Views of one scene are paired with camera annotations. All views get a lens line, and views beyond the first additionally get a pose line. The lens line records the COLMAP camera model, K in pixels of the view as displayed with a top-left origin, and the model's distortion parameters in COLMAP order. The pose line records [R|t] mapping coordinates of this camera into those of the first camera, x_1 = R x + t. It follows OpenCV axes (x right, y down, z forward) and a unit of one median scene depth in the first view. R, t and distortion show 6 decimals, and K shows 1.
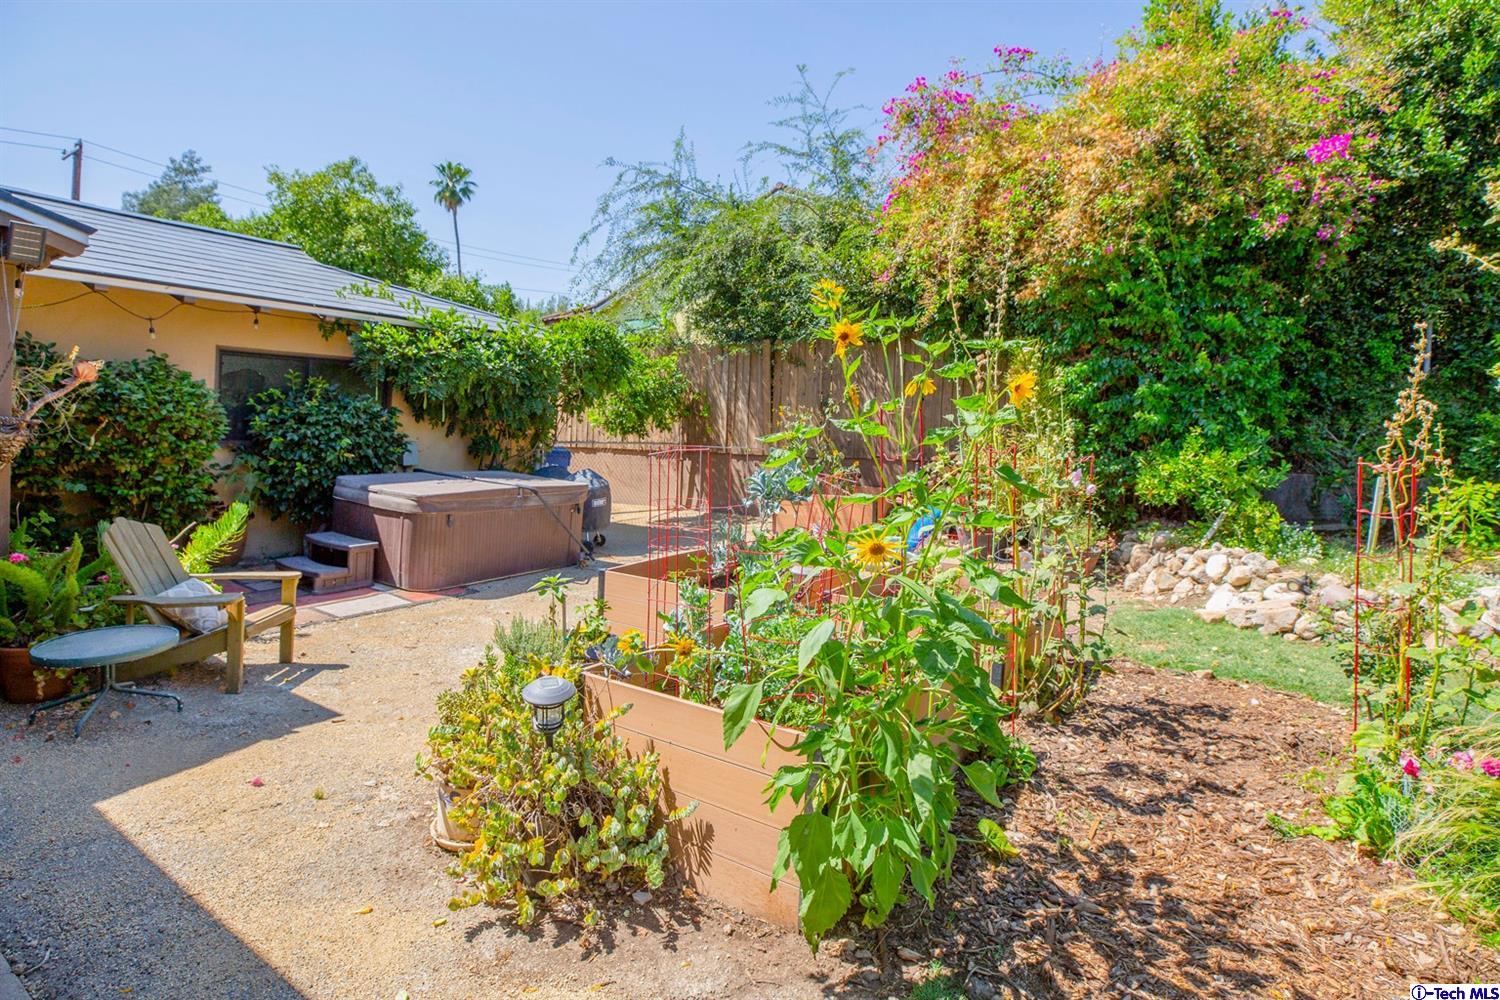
lens RADIAL K [[699.3, 0, 747.5], [0, 699.3, 492.8], [0, 0, 1]] dist [-0.040632, 0.005076]
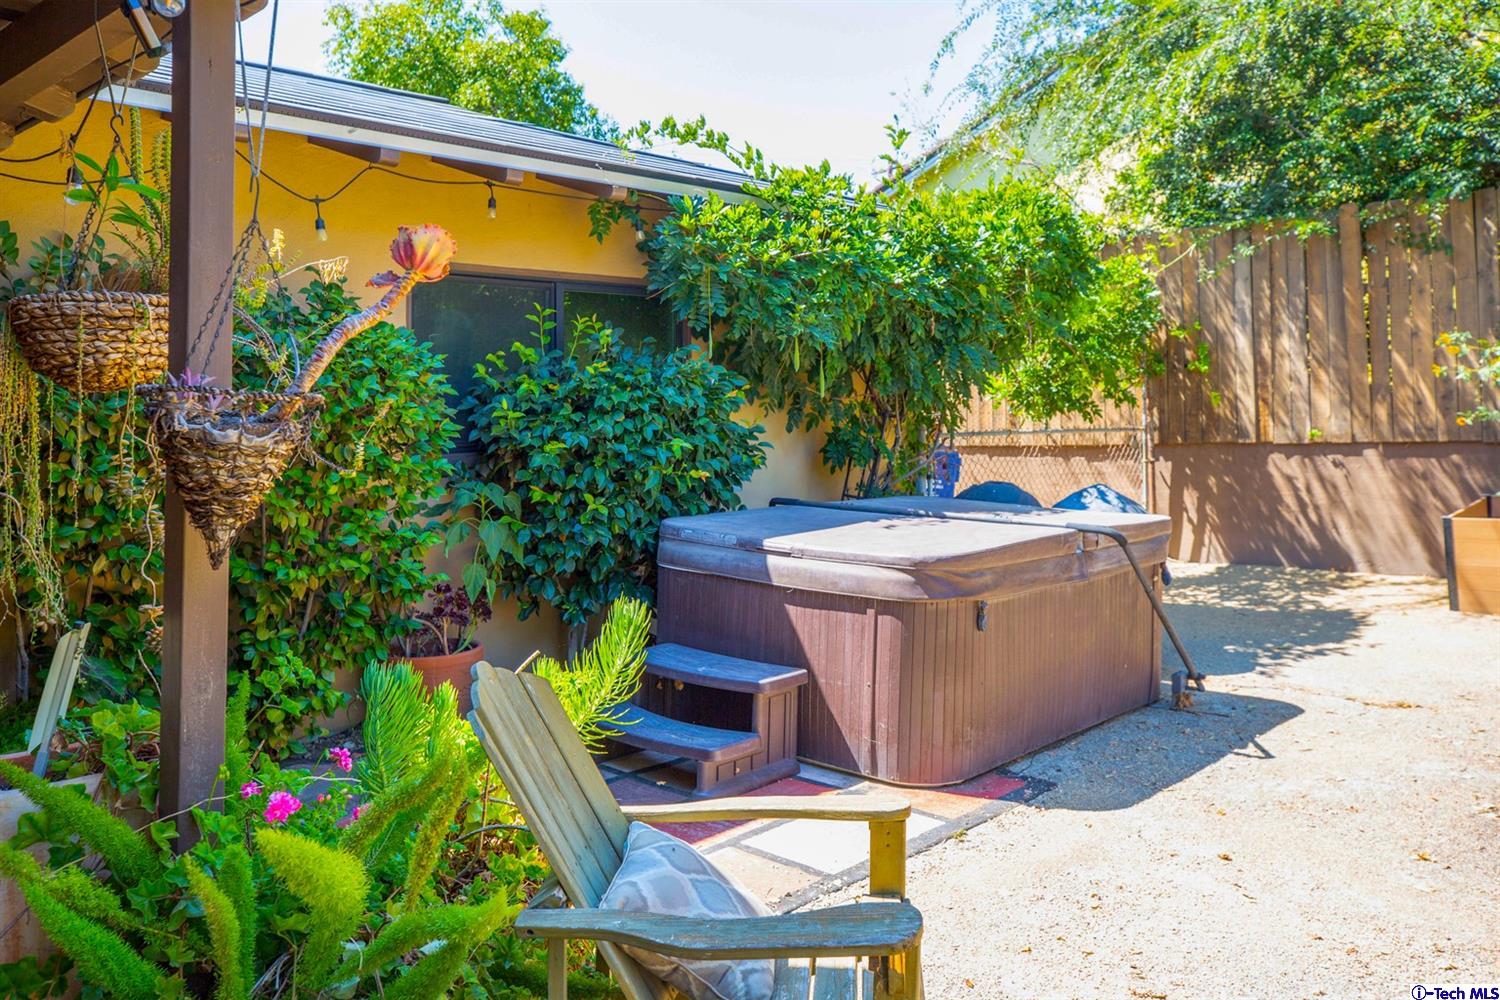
lens RADIAL K [[1151.3, 0, 758.0], [0, 1151.3, 430.3], [0, 0, 1]] dist [0.005890, -0.000279]
pose [[0.983830, -0.050631, -0.171802, -0.393291], [0.036493, 0.995757, -0.084477, -0.016625], [0.175350, 0.076841, 0.981503, 0.245629]]
